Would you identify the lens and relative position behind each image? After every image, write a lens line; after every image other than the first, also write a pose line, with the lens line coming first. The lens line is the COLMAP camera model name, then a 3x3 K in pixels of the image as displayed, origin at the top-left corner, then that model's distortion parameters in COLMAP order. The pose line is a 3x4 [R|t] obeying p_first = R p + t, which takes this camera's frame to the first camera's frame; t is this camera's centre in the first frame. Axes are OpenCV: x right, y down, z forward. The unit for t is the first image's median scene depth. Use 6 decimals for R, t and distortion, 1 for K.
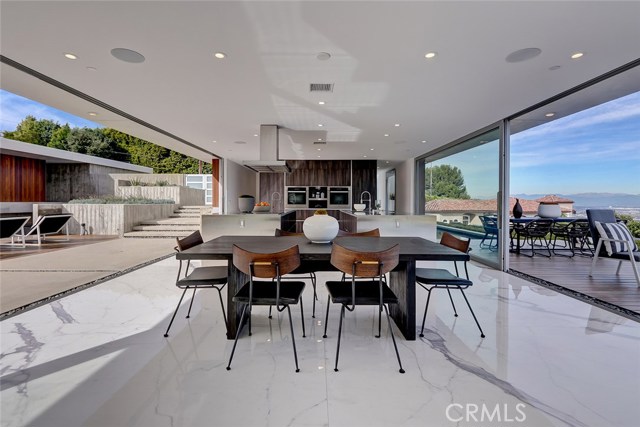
lens RADIAL K [[288.5, 0, 310.7], [0, 288.5, 204.3], [0, 0, 1]] dist [-0.001225, -0.000400]
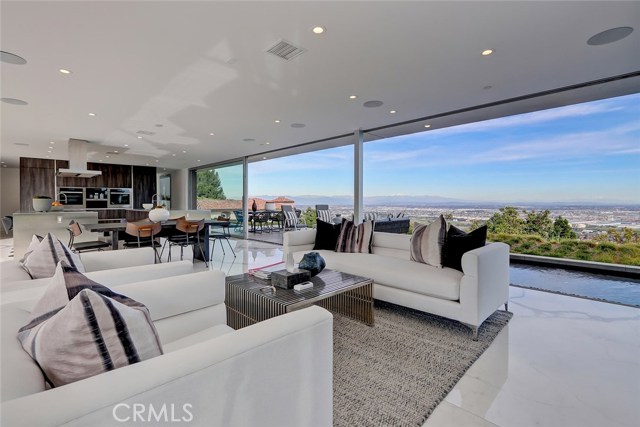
lens RADIAL K [[288.5, 0, 310.7], [0, 288.5, 204.3], [0, 0, 1]] dist [-0.001225, -0.000400]
pose [[0.703308, -0.010430, 0.710808, -0.182237], [0.010653, 0.999935, 0.004132, 0.002849], [-0.710805, 0.004666, 0.703374, -0.315087]]
